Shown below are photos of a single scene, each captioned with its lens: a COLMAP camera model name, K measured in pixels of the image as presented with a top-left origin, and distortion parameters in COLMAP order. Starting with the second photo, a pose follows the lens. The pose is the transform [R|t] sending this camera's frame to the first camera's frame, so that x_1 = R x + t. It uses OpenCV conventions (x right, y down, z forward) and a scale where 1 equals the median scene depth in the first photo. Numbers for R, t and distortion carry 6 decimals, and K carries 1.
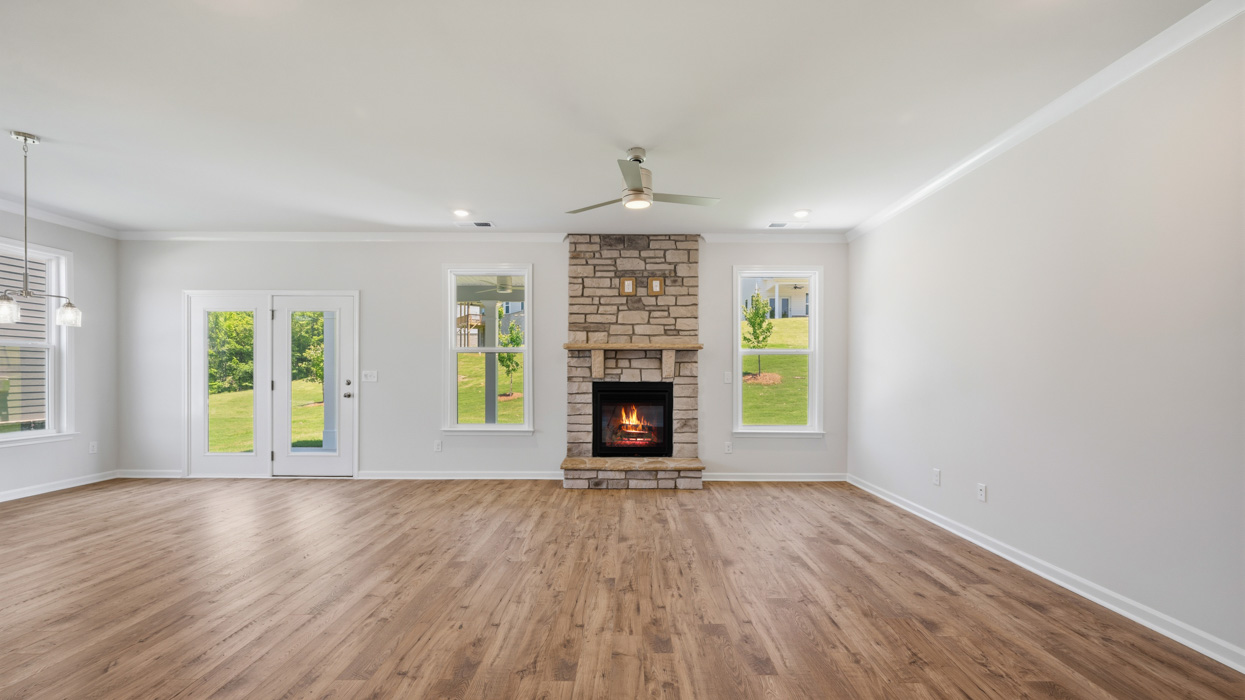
lens RADIAL K [[489.2, 0, 624.9], [0, 489.2, 377.1], [0, 0, 1]] dist [-0.000054, -0.000045]
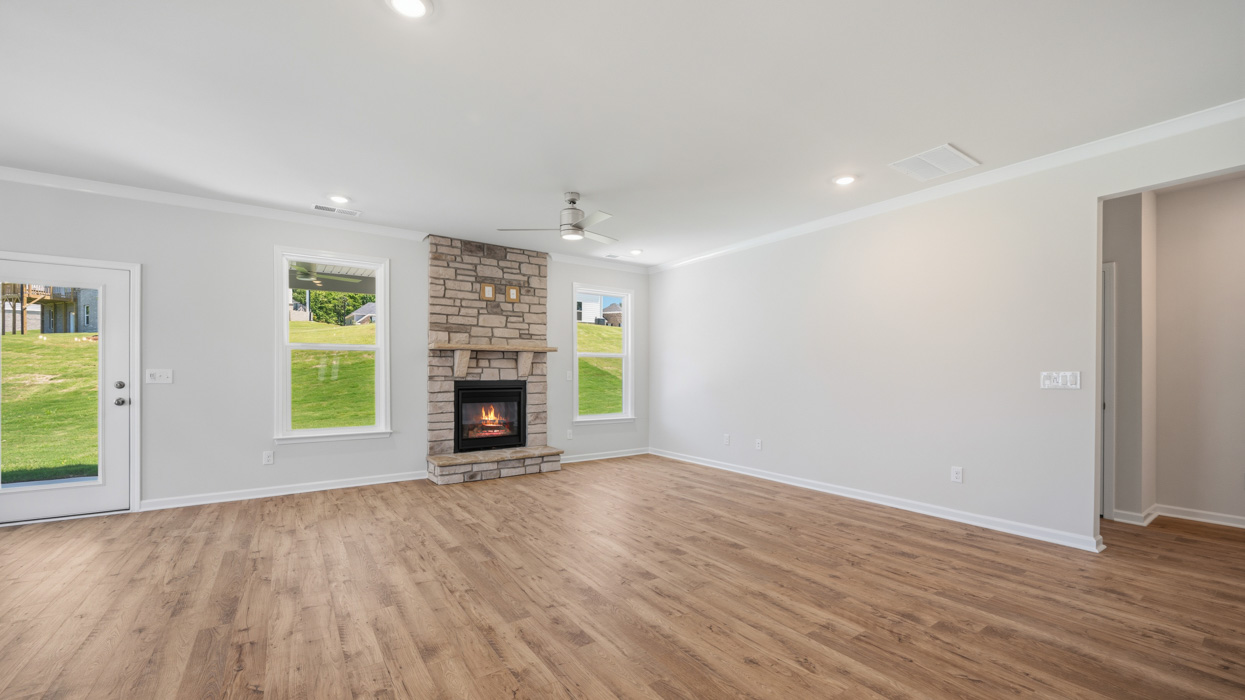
lens RADIAL K [[492.9, 0, 627.4], [0, 492.9, 372.8], [0, 0, 1]] dist [-0.000682, -0.000137]
pose [[0.817841, -0.001044, 0.575444, -0.367735], [0.004026, 0.999984, -0.003907, -0.001423], [-0.575431, 0.005512, 0.817832, -0.065374]]
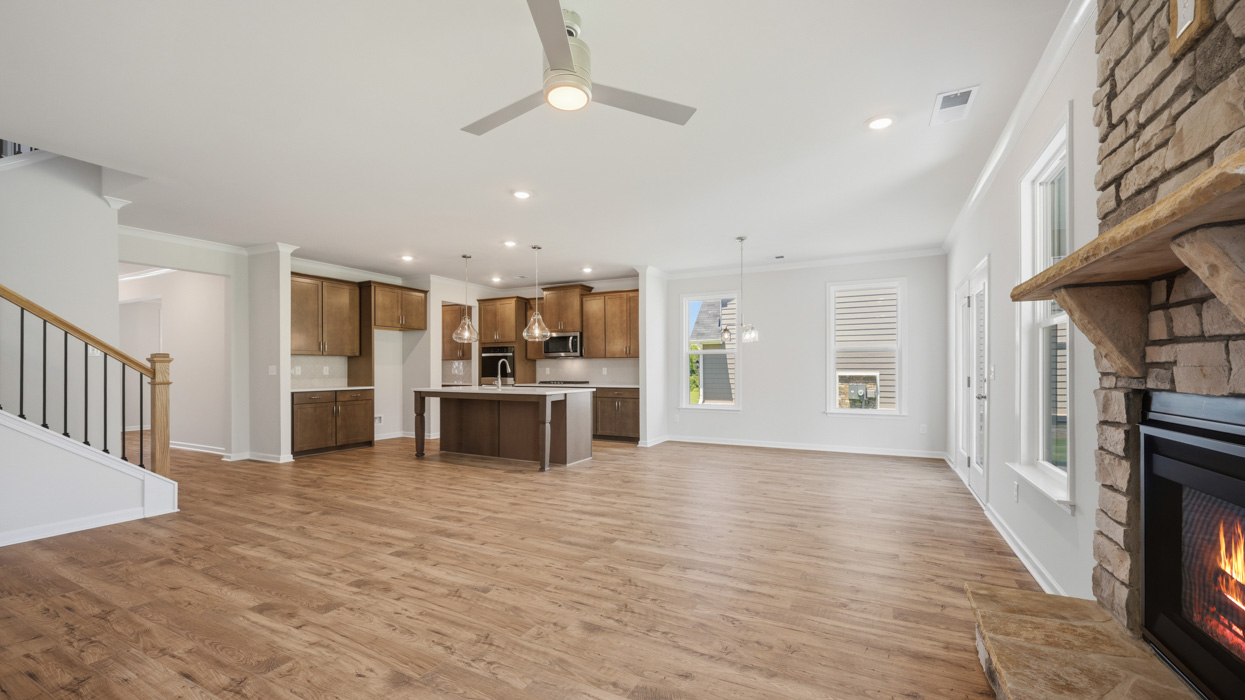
lens RADIAL K [[492.9, 0, 627.4], [0, 492.9, 372.8], [0, 0, 1]] dist [-0.000682, -0.000137]
pose [[-0.449562, 0.003357, -0.893243, 0.352177], [-0.005502, 0.999964, 0.006527, -0.001742], [0.893232, 0.007849, -0.449527, 0.857194]]
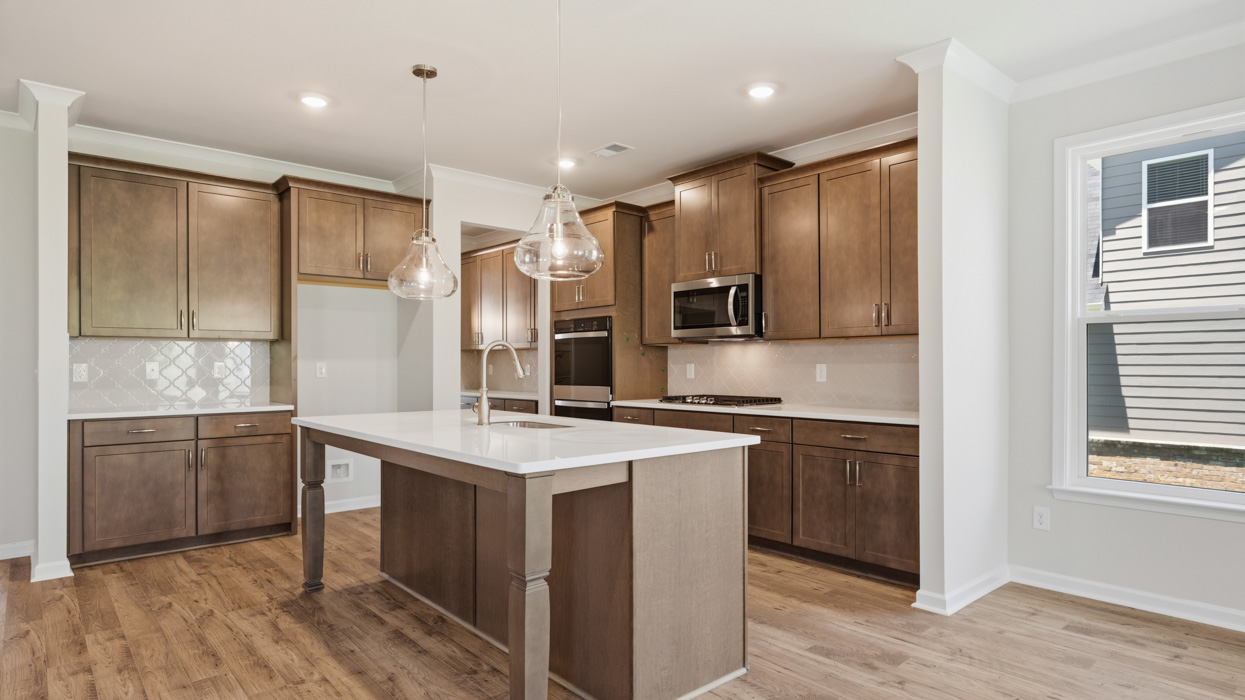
lens RADIAL K [[678.1, 0, 629.2], [0, 678.1, 363.6], [0, 0, 1]] dist [-0.000635, -0.000308]
pose [[-0.745249, -0.004042, -0.666774, -0.292143], [-0.005917, 0.999982, 0.000552, -0.007193], [0.666760, 0.004356, -0.745260, 0.548696]]
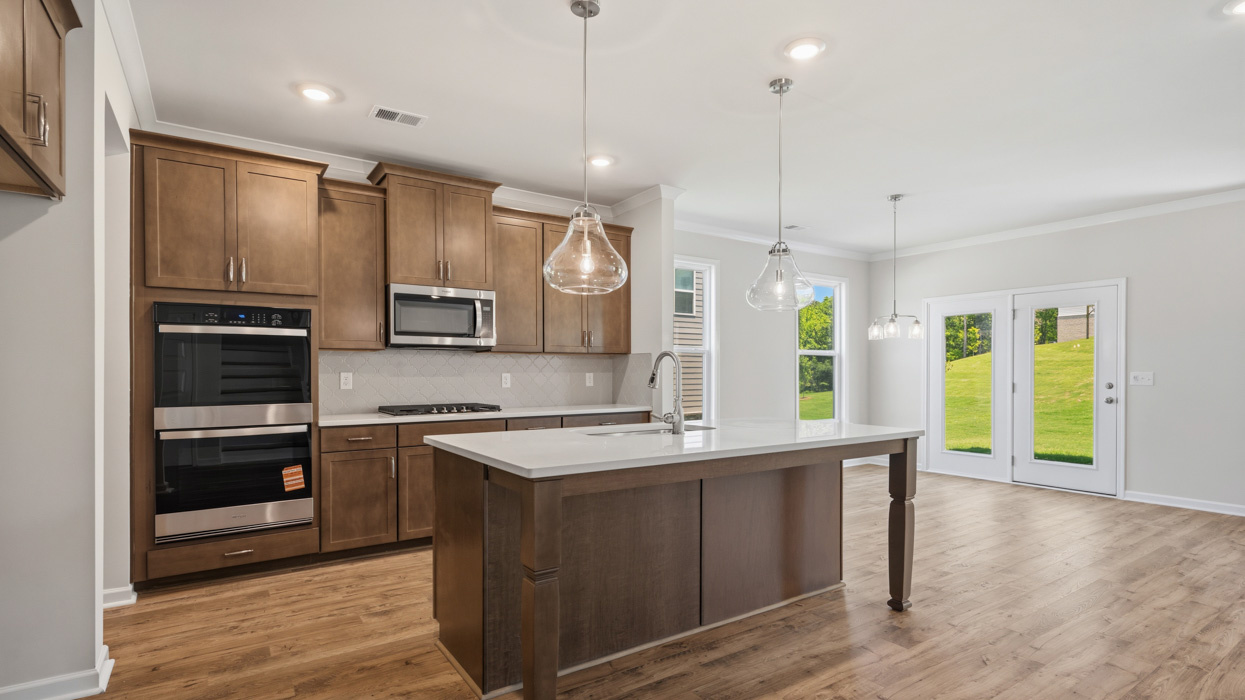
lens RADIAL K [[597.6, 0, 626.7], [0, 597.6, 375.2], [0, 0, 1]] dist [-0.000401, 0.000122]
pose [[0.568637, 0.001167, -0.822588, -0.185065], [-0.003336, 0.999994, -0.000888, -0.003964], [0.822582, 0.003249, 0.568638, -0.302628]]
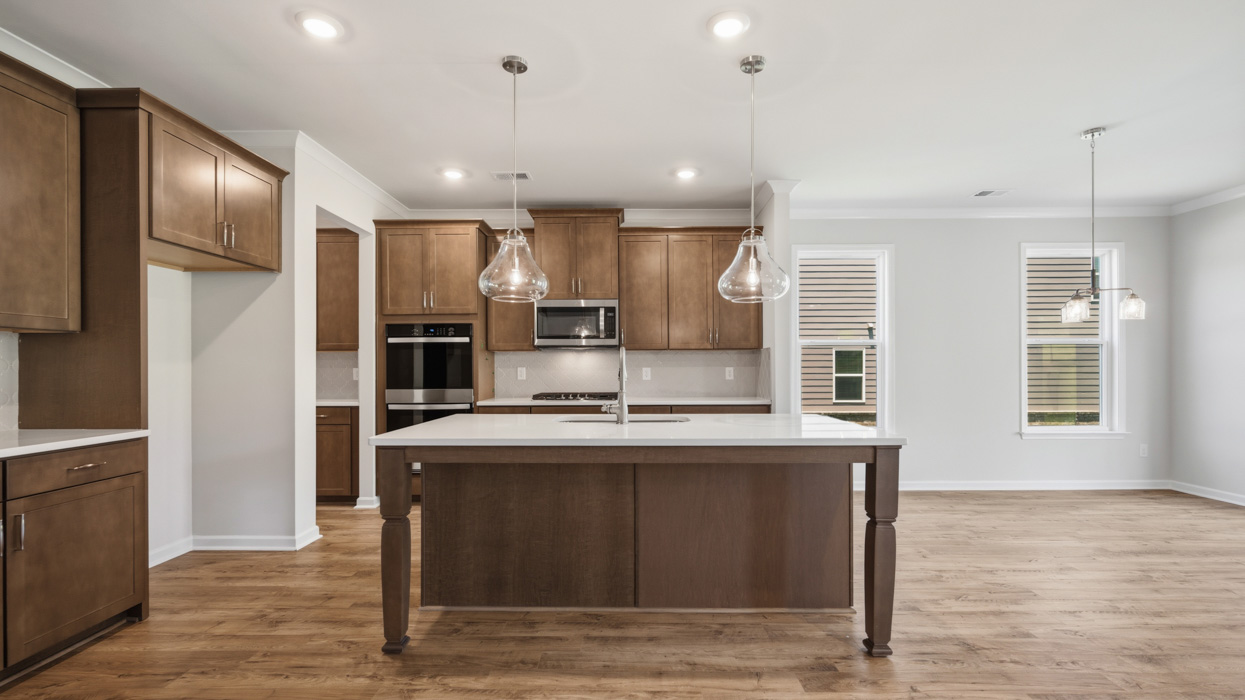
lens RADIAL K [[532.8, 0, 627.0], [0, 532.8, 367.4], [0, 0, 1]] dist [-0.000549, 0.000015]
pose [[-0.003898, -0.001861, -0.999991, -0.086417], [-0.003478, 0.999992, -0.001848, -0.005766], [0.999986, 0.003471, -0.003904, 0.037140]]
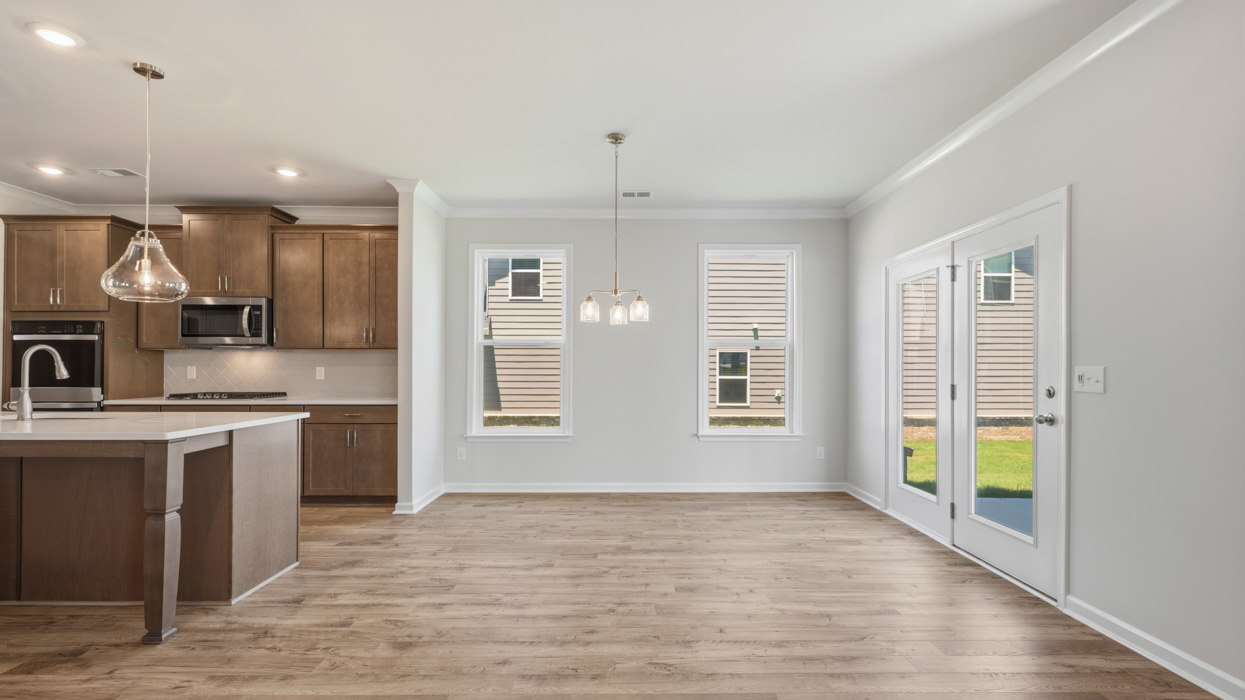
lens RADIAL K [[564.2, 0, 627.1], [0, 564.2, 363.7], [0, 0, 1]] dist [-0.000148, -0.000069]
pose [[0.013508, -0.011195, -0.999846, -0.039555], [-0.008634, 0.999899, -0.011313, -0.006596], [0.999871, 0.008785, 0.013410, 0.600377]]
